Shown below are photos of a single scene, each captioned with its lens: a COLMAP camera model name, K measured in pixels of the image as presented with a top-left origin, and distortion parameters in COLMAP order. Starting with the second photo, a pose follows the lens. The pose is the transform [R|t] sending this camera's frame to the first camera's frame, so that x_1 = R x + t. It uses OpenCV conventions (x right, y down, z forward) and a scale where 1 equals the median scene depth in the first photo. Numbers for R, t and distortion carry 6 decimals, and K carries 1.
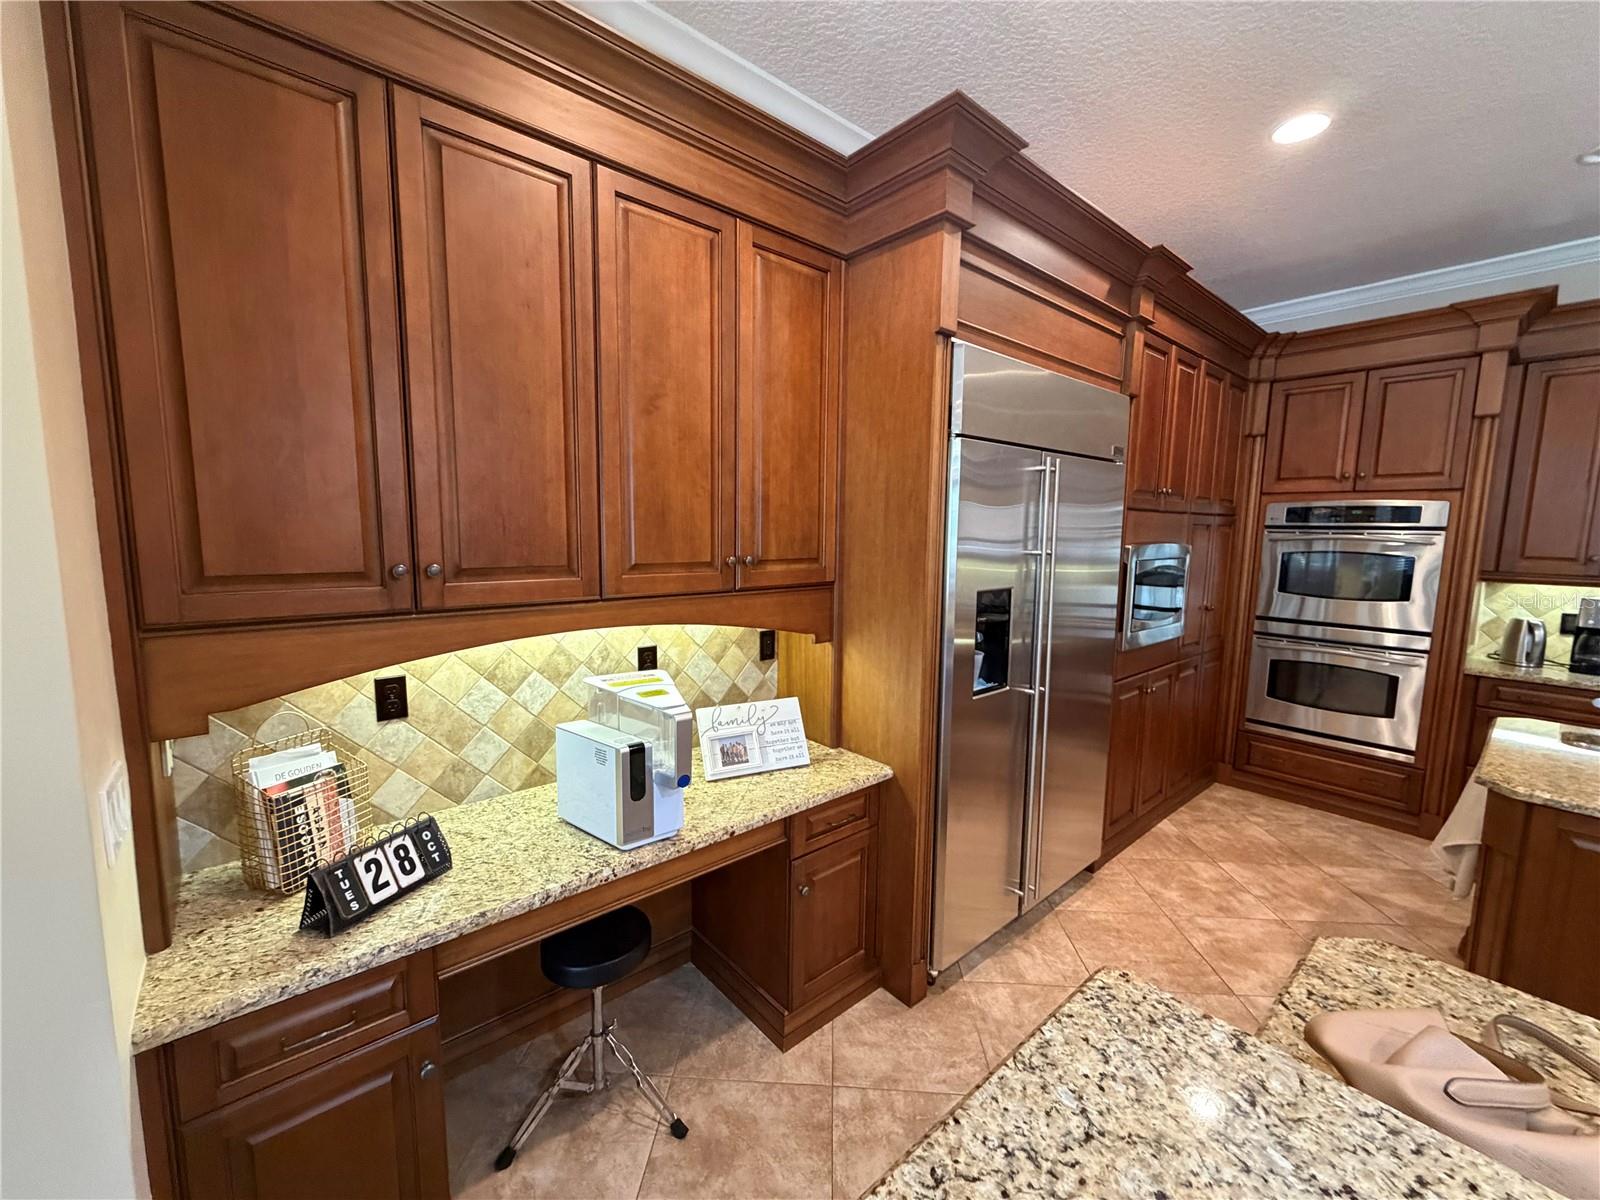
lens RADIAL K [[641.1, 0, 798.8], [0, 641.1, 602.8], [0, 0, 1]] dist [0.001111, 0.000290]
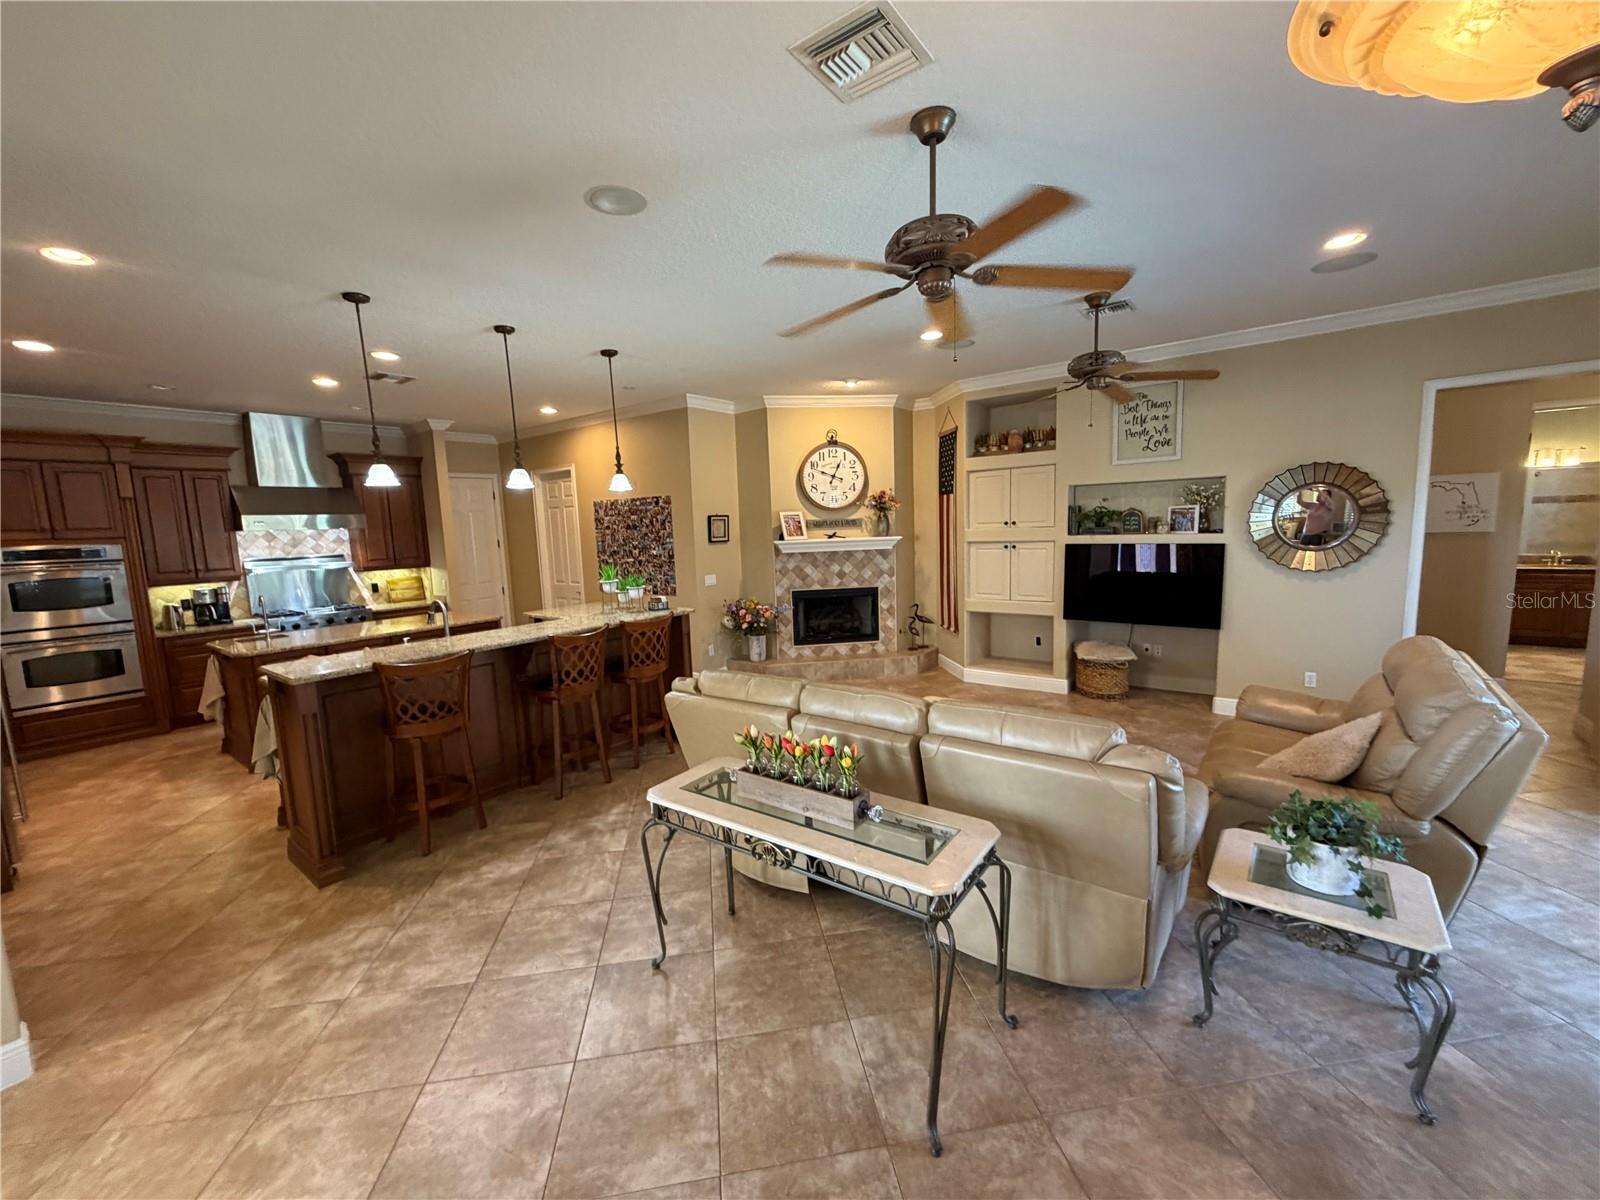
lens RADIAL K [[641.1, 0, 801.7], [0, 641.1, 600.6], [0, 0, 1]] dist [0.001111, 0.000290]
pose [[-0.204071, -0.126634, 0.970731, -1.812015], [0.148557, 0.976108, 0.158565, -0.016985], [-0.967619, 0.176568, -0.180383, -0.763086]]
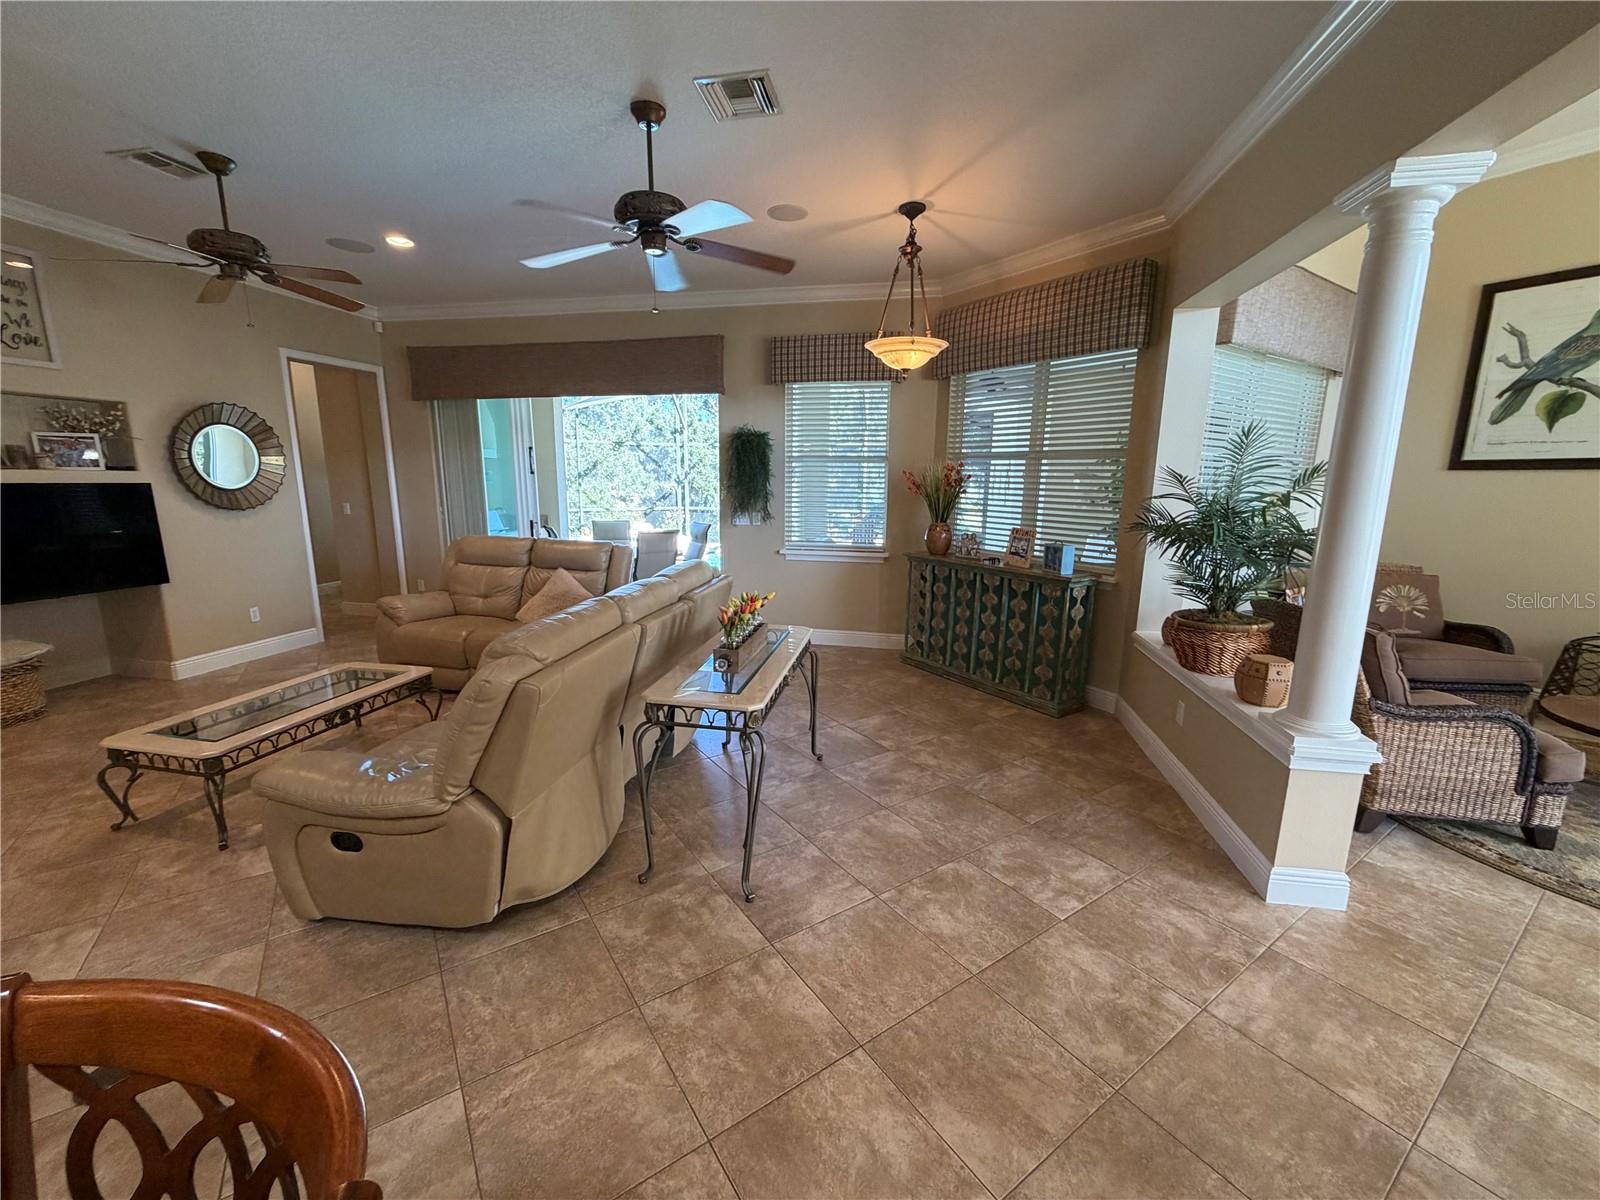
lens RADIAL K [[641.1, 0, 792.9], [0, 641.1, 602.8], [0, 0, 1]] dist [0.001111, 0.000290]
pose [[-0.799388, 0.093022, -0.593570, 0.075585], [-0.092494, 0.957111, 0.274562, 0.003653], [0.593653, 0.274383, -0.756499, 0.254993]]
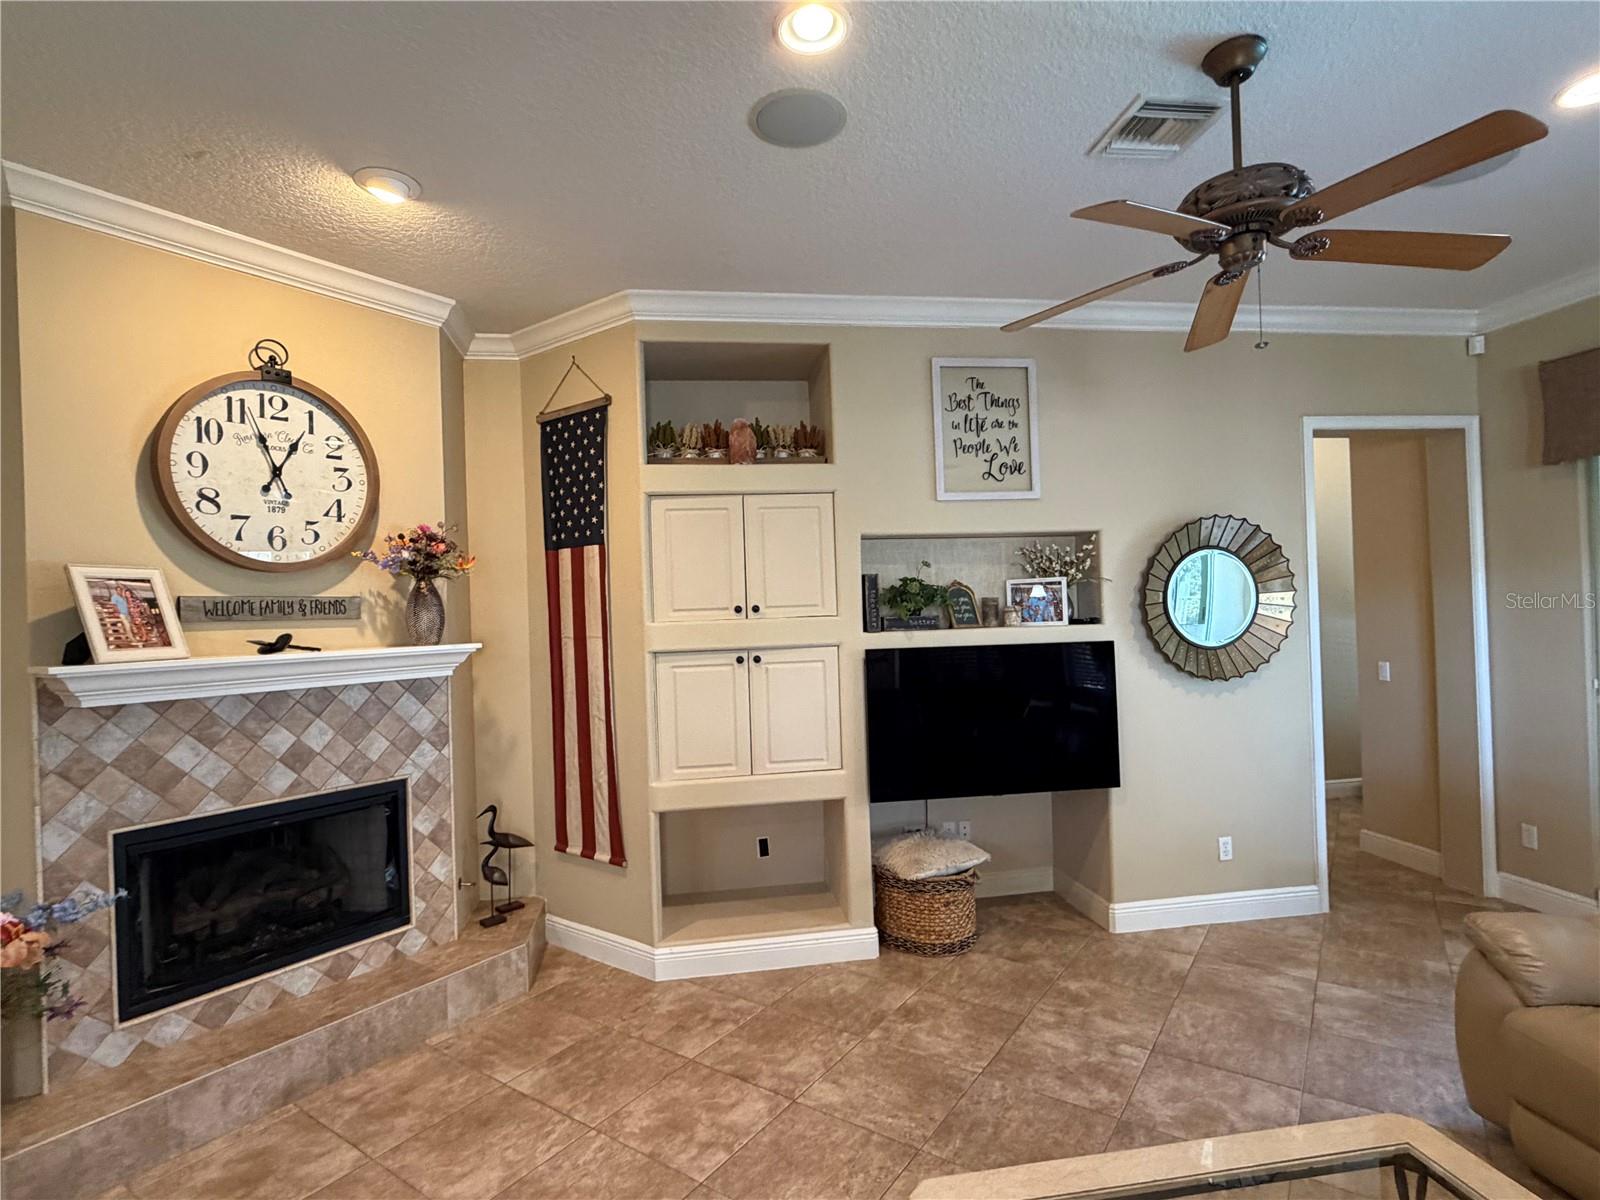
lens RADIAL K [[807.8, 0, 796.4], [0, 807.8, 606.7], [0, 0, 1]] dist [-0.004727, 0.001518]
pose [[-0.845520, 0.015702, 0.533713, 0.105460], [0.083680, 0.991113, 0.103408, 0.081003], [-0.527346, 0.132094, -0.839320, -0.902008]]
